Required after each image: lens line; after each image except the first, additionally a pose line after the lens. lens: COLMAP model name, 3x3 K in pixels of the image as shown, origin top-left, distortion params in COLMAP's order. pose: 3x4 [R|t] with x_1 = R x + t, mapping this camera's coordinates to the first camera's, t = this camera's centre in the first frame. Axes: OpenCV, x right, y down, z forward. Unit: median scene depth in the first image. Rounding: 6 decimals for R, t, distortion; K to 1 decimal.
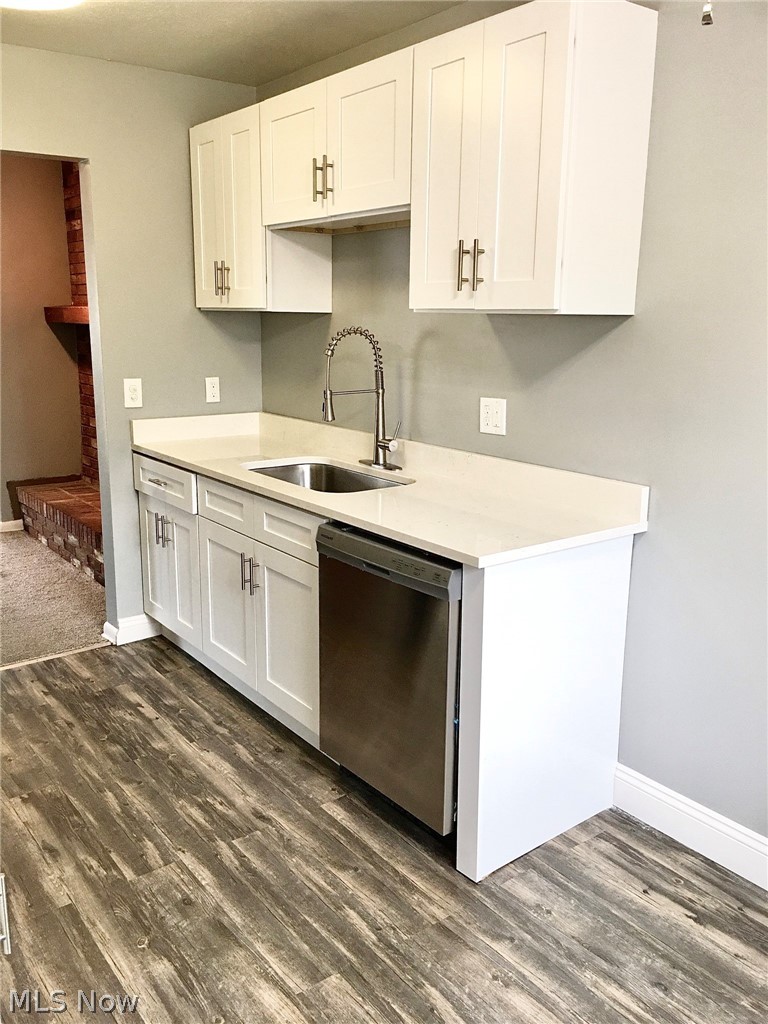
lens RADIAL K [[875.2, 0, 386.1], [0, 875.2, 513.1], [0, 0, 1]] dist [-0.002229, -0.003844]
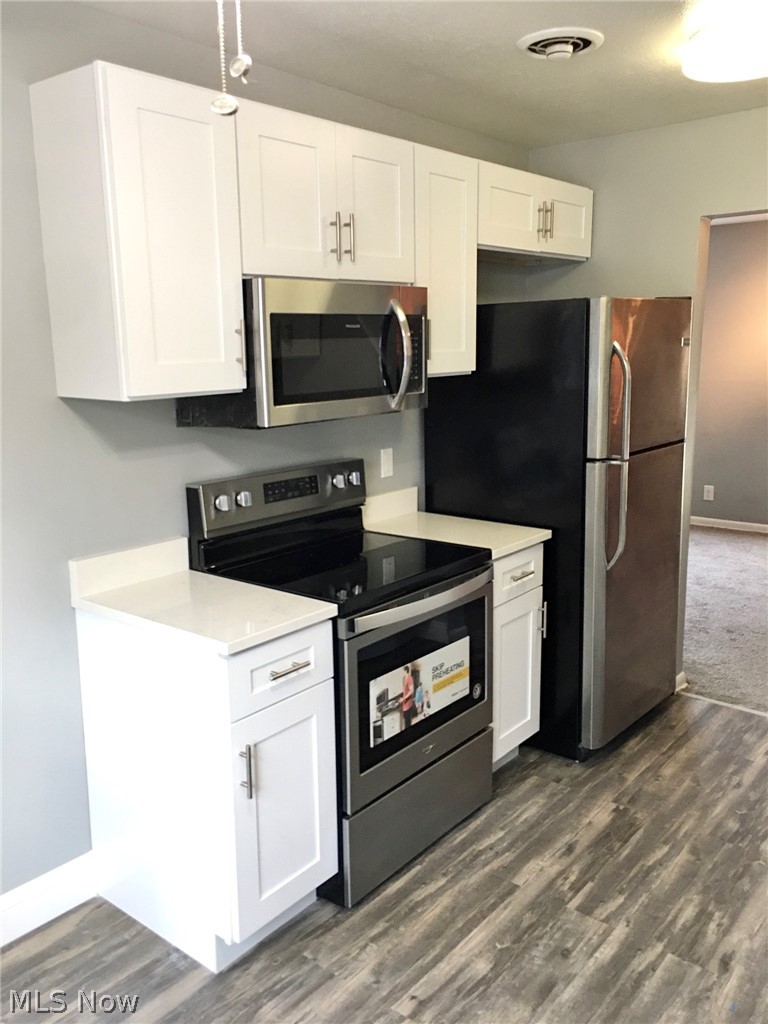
lens RADIAL K [[875.2, 0, 387.5], [0, 875.2, 509.4], [0, 0, 1]] dist [-0.002229, -0.003844]
pose [[0.237646, 0.186491, -0.953282, 0.564781], [-0.218336, 0.966539, 0.134655, -0.138013], [0.946495, 0.176136, 0.270412, 0.415610]]
